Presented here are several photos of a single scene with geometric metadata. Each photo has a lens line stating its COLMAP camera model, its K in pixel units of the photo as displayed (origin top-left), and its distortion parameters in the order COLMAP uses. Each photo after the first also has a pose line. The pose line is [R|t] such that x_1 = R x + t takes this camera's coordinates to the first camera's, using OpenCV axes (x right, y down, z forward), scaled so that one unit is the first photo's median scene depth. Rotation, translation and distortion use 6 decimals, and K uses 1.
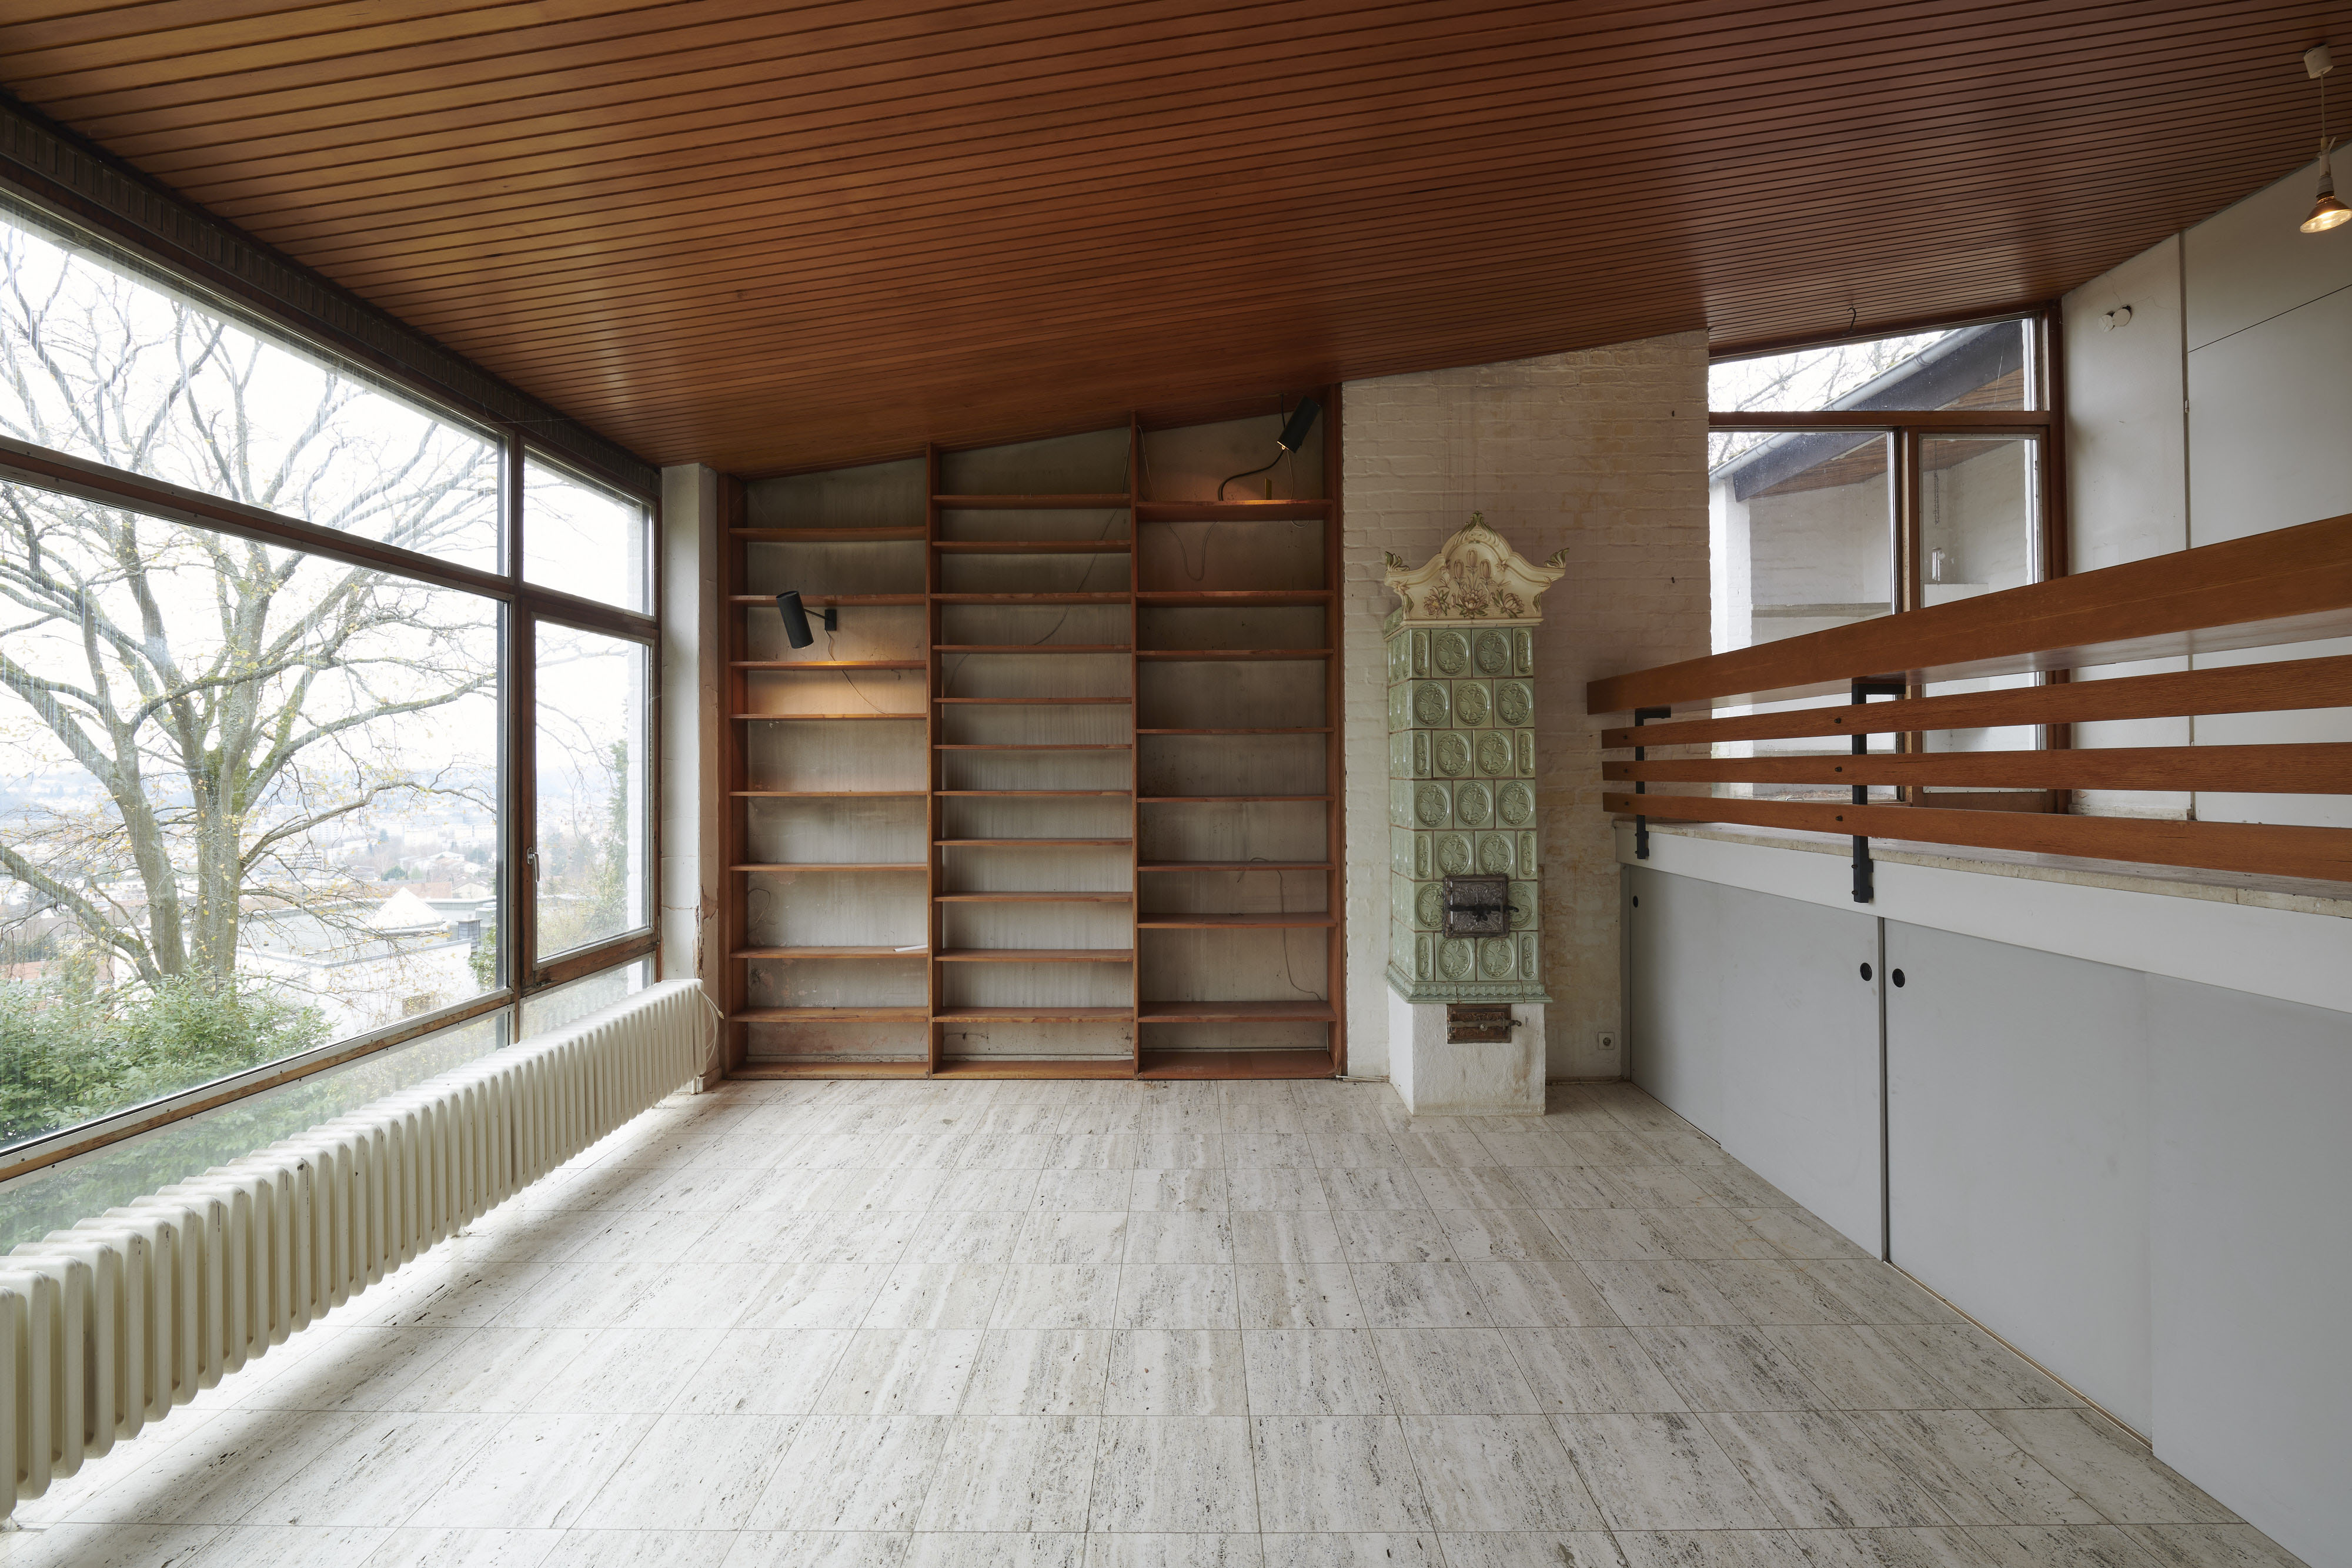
lens RADIAL K [[981.8, 0, 1174.7], [0, 981.8, 763.3], [0, 0, 1]] dist [0.000096, -0.000803]
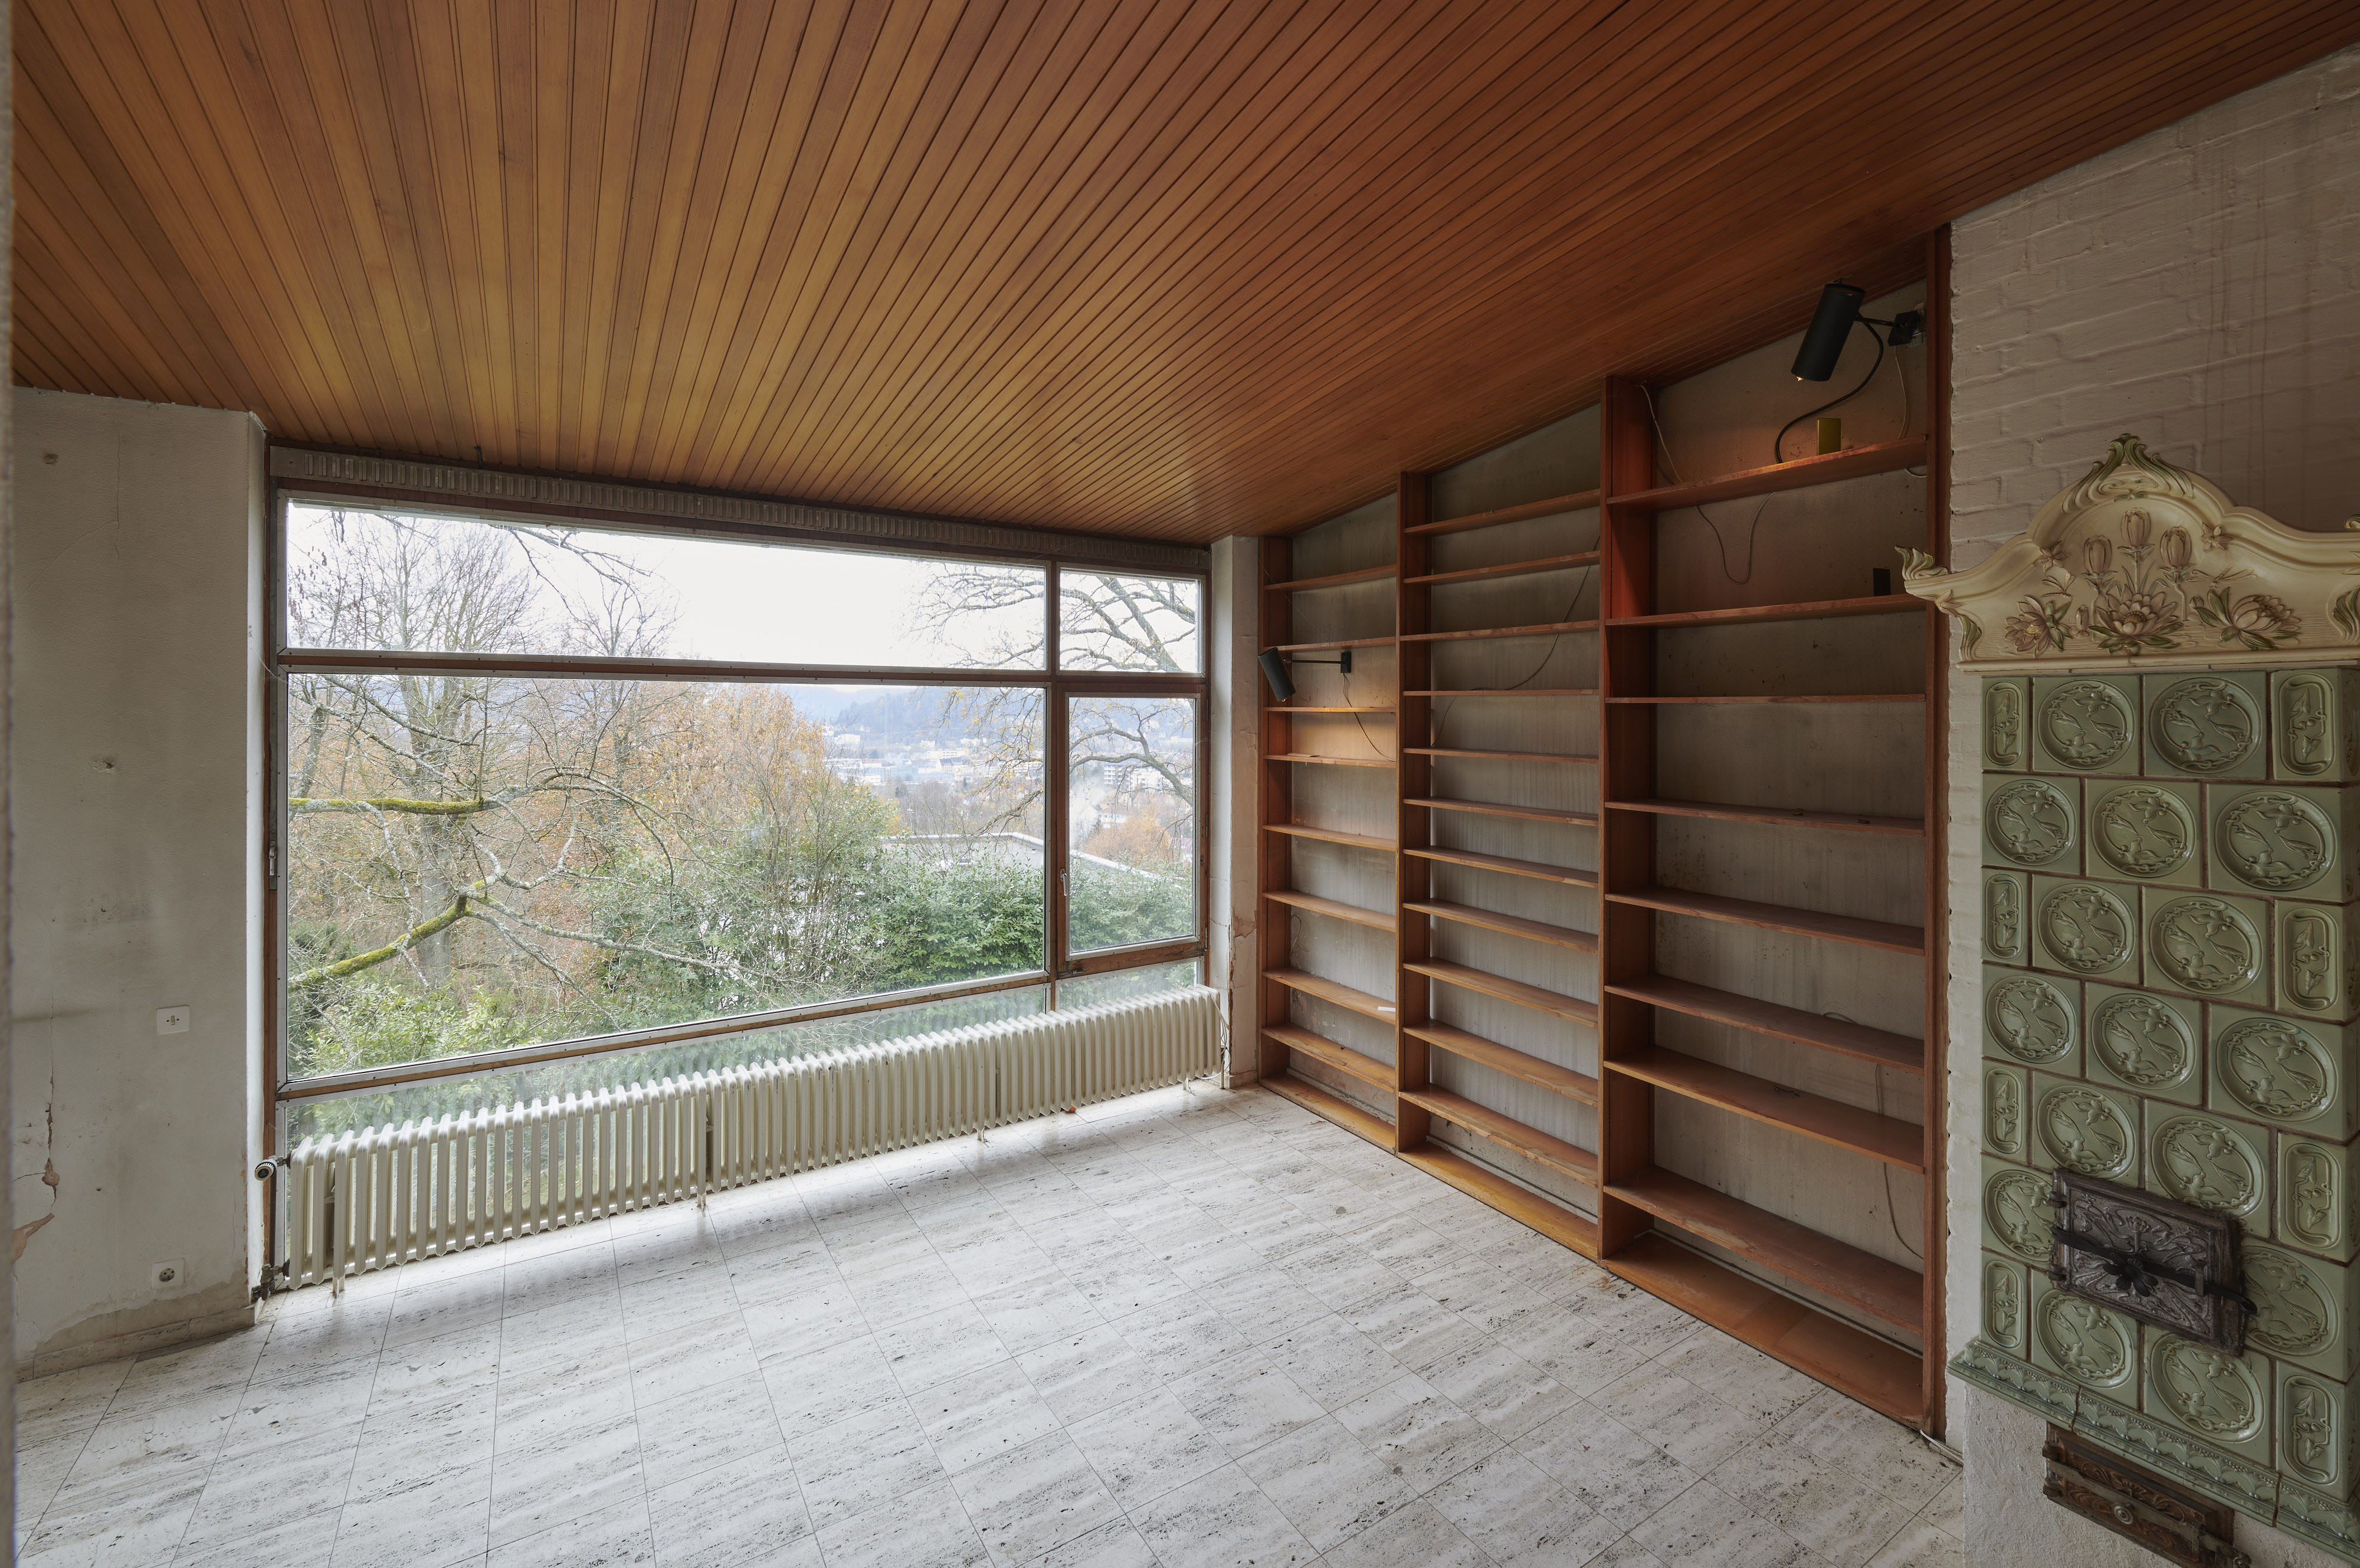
lens RADIAL K [[985.1, 0, 1120.2], [0, 985.1, 712.0], [0, 0, 1]] dist [0.000096, -0.000803]
pose [[0.510200, 0.010907, -0.859986, 0.447775], [0.001945, 0.999902, 0.013835, -0.122731], [0.860053, -0.008731, 0.510129, 0.319545]]
